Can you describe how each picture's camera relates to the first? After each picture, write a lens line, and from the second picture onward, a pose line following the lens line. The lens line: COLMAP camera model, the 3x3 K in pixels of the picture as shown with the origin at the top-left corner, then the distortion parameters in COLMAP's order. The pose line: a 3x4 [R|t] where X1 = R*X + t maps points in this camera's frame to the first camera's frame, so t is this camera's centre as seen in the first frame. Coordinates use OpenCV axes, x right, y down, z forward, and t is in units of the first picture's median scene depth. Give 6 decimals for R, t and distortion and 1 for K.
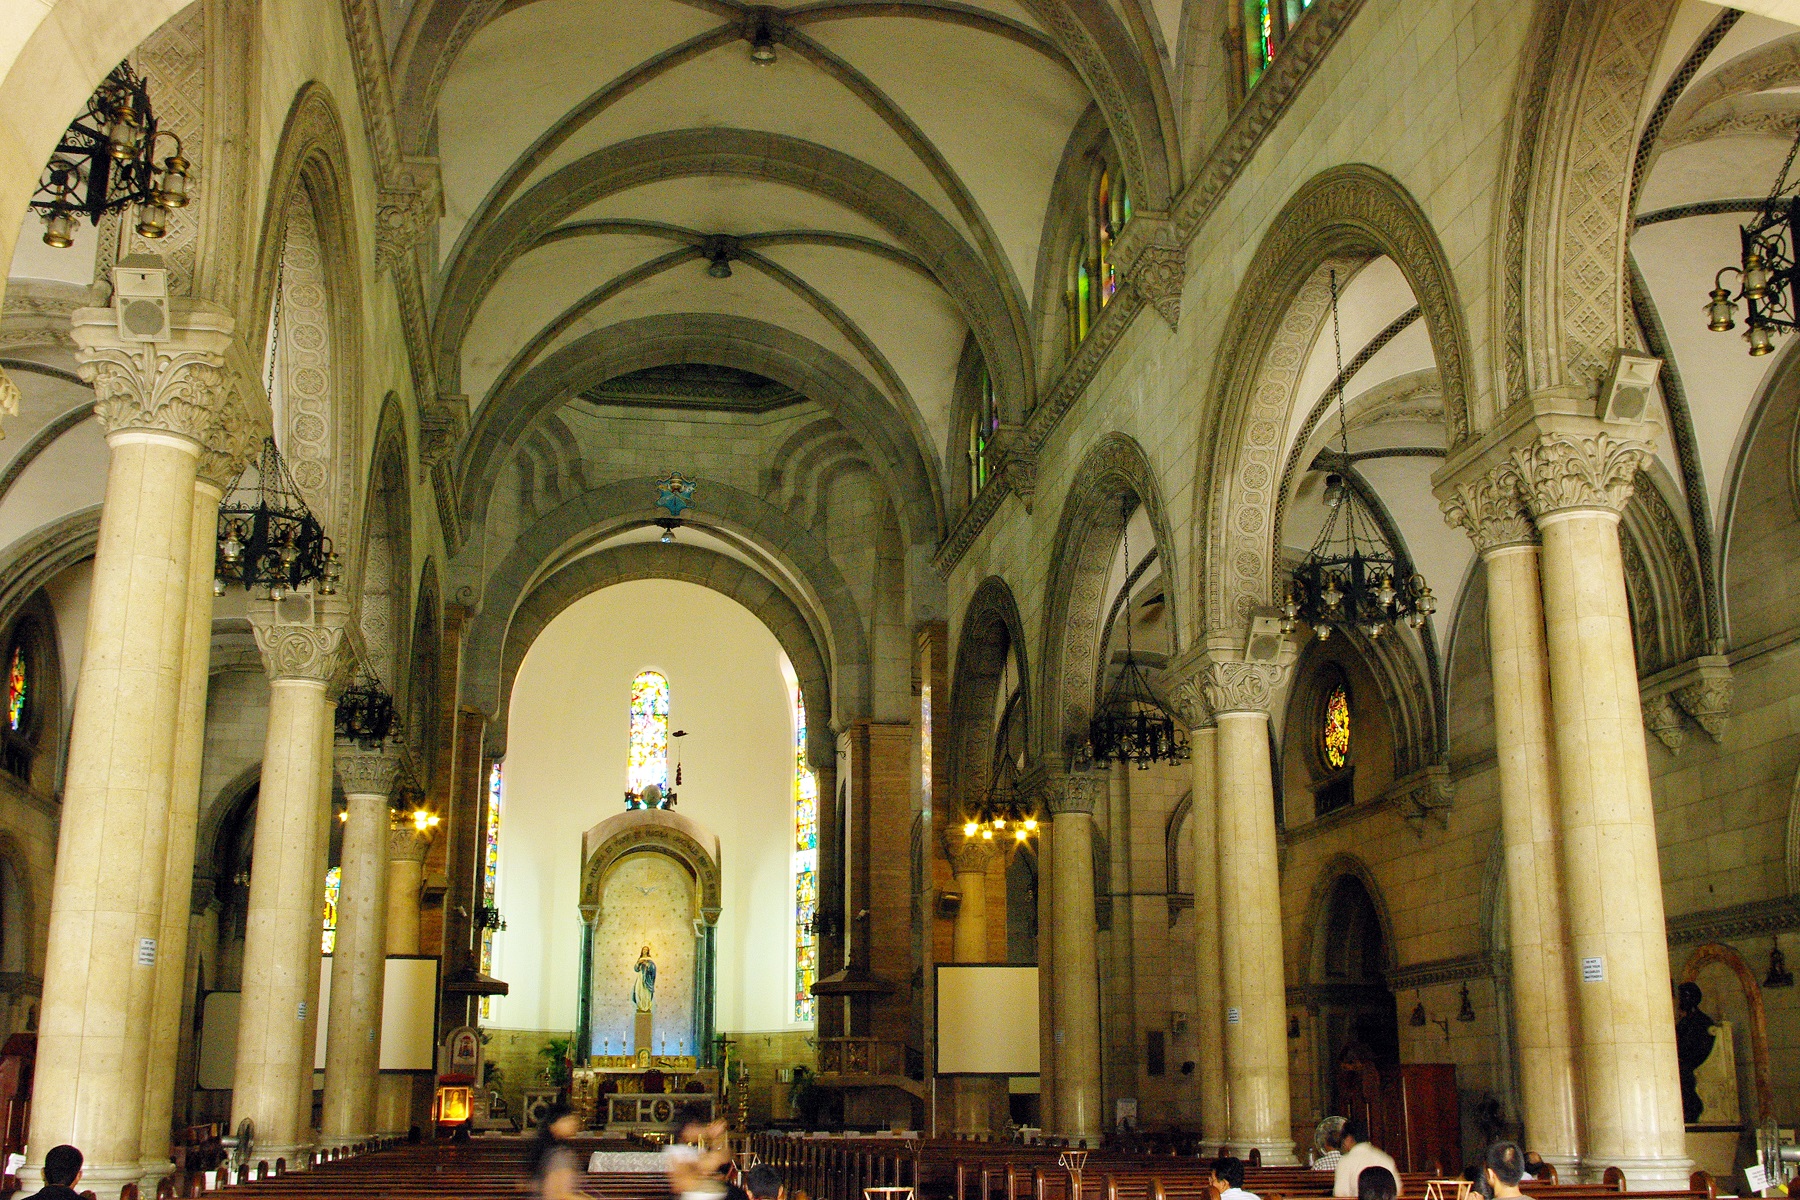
lens RADIAL K [[2099.5, 0, 896.1], [0, 2099.5, 557.5], [0, 0, 1]] dist [-0.051281, -0.012336]
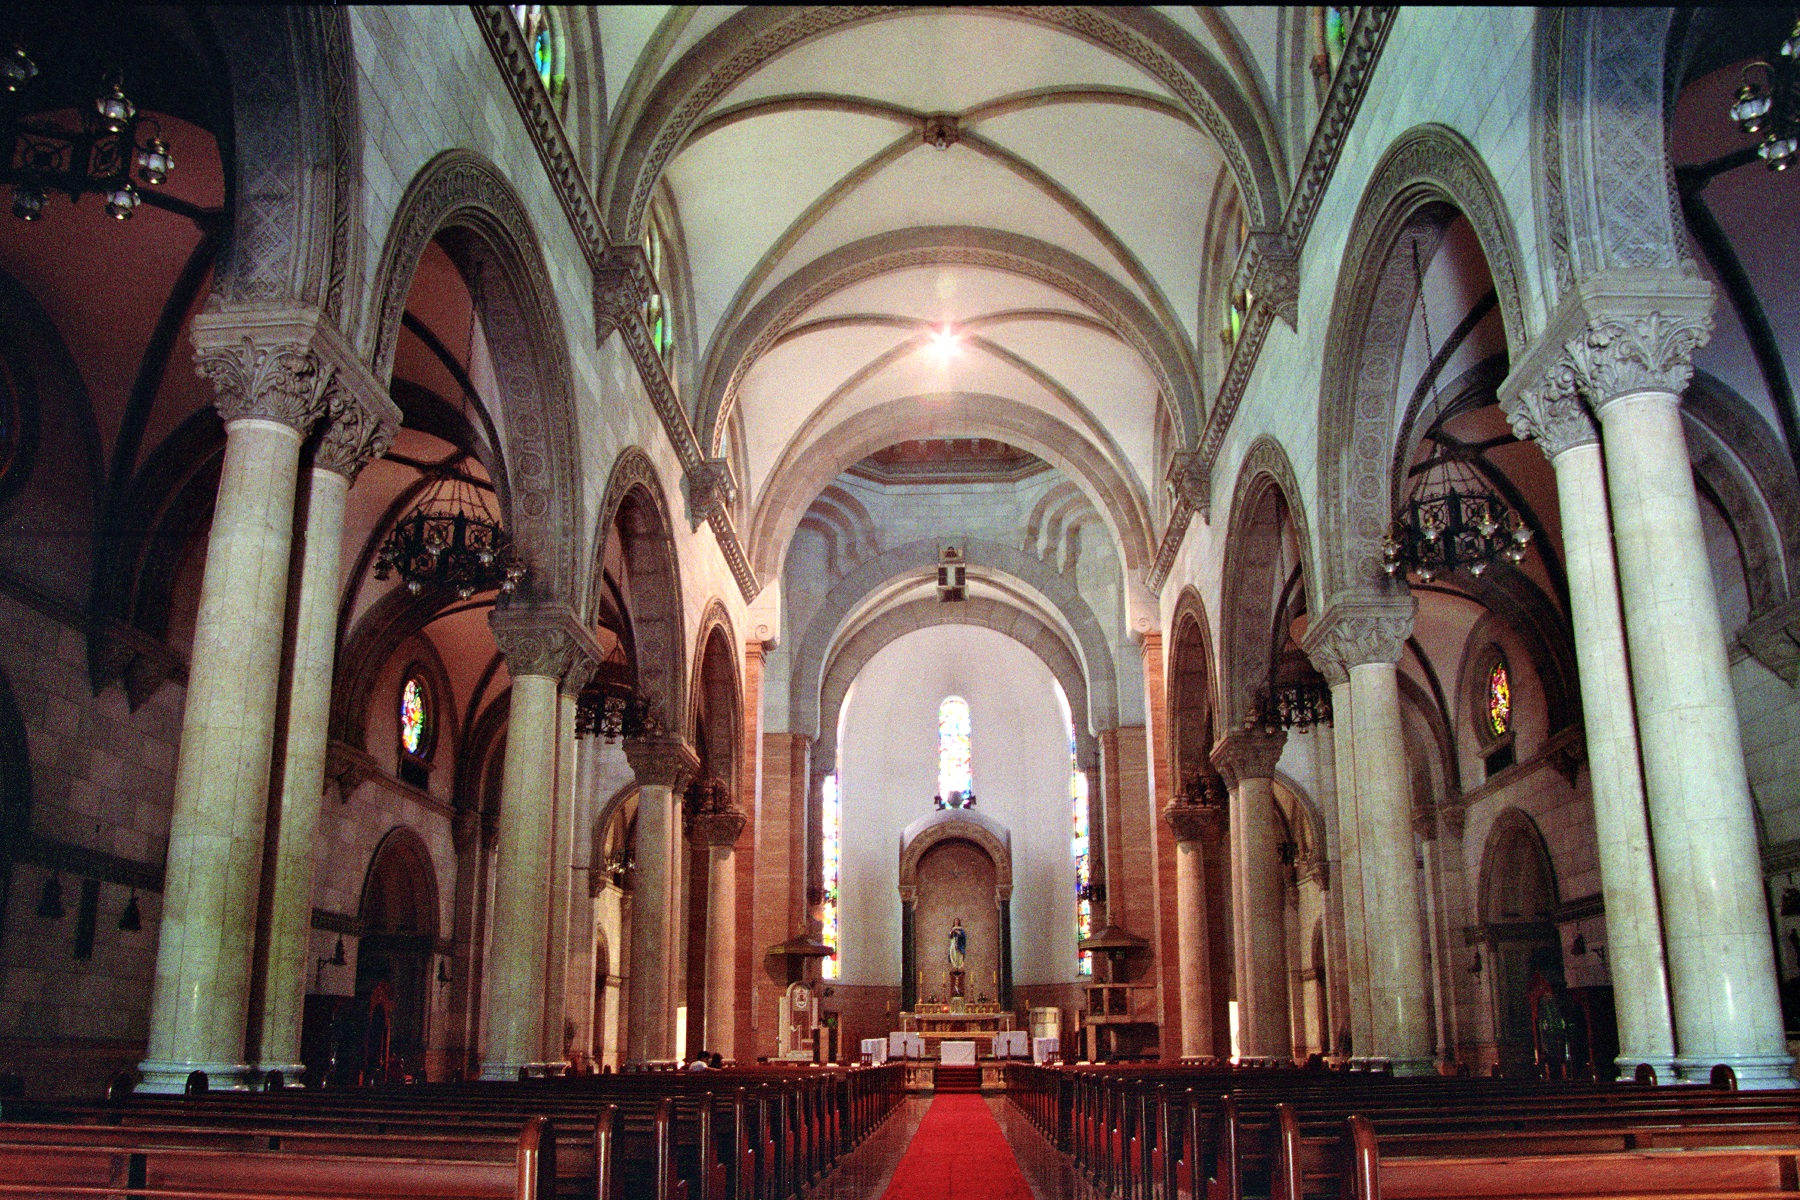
lens RADIAL K [[1551.0, 0, 871.0], [0, 1551.0, 632.7], [0, 0, 1]] dist [-0.195156, 0.130650]
pose [[0.972612, -0.062616, -0.223840, 0.064683], [0.059861, 0.998024, -0.019079, 0.041062], [0.224592, 0.005157, 0.974439, 0.126132]]
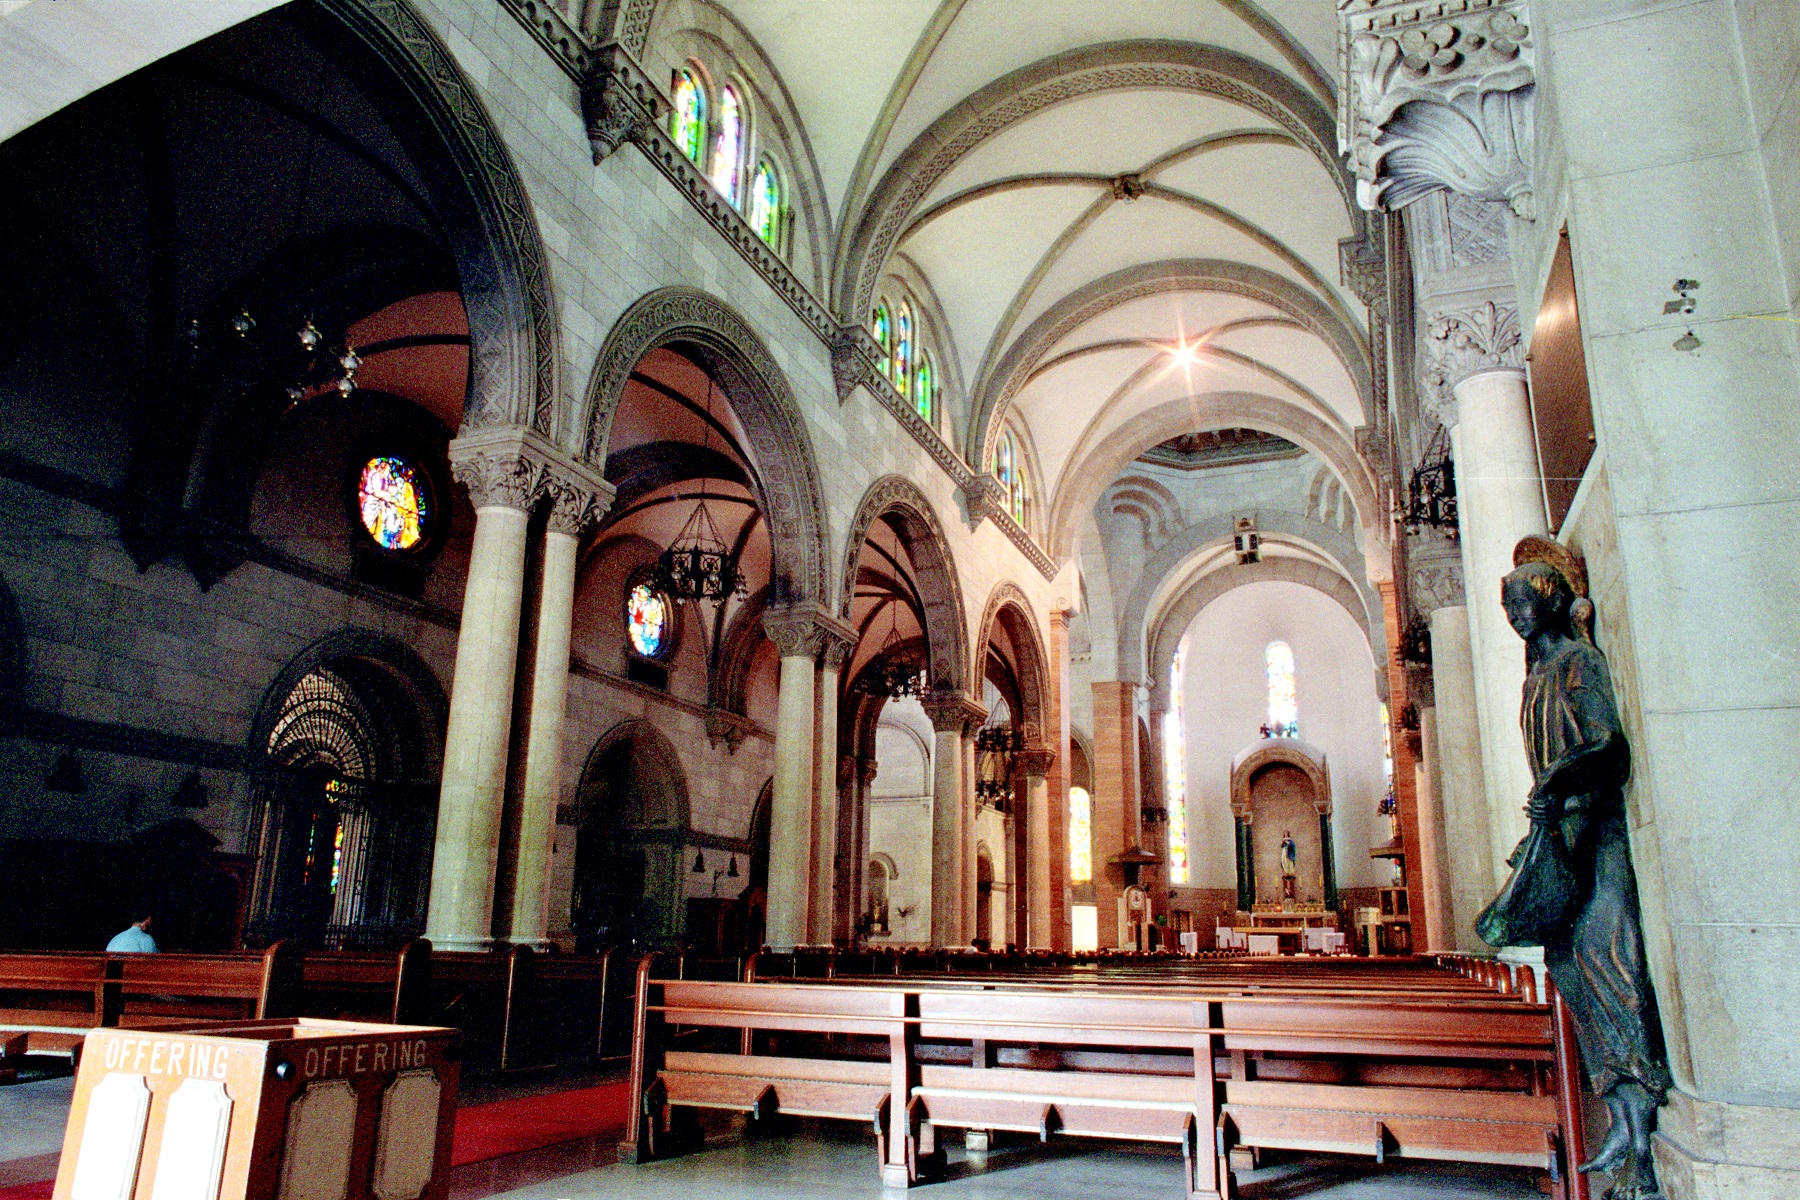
lens RADIAL K [[1306.0, 0, 900.0], [0, 1306.0, 600.0], [0, 0, 1]] dist [-0.096917, 0.119504]
pose [[0.838669, -0.125559, -0.529971, 0.212836], [0.119896, 0.991756, -0.045231, 0.046414], [0.531281, -0.025607, 0.846808, 0.127058]]
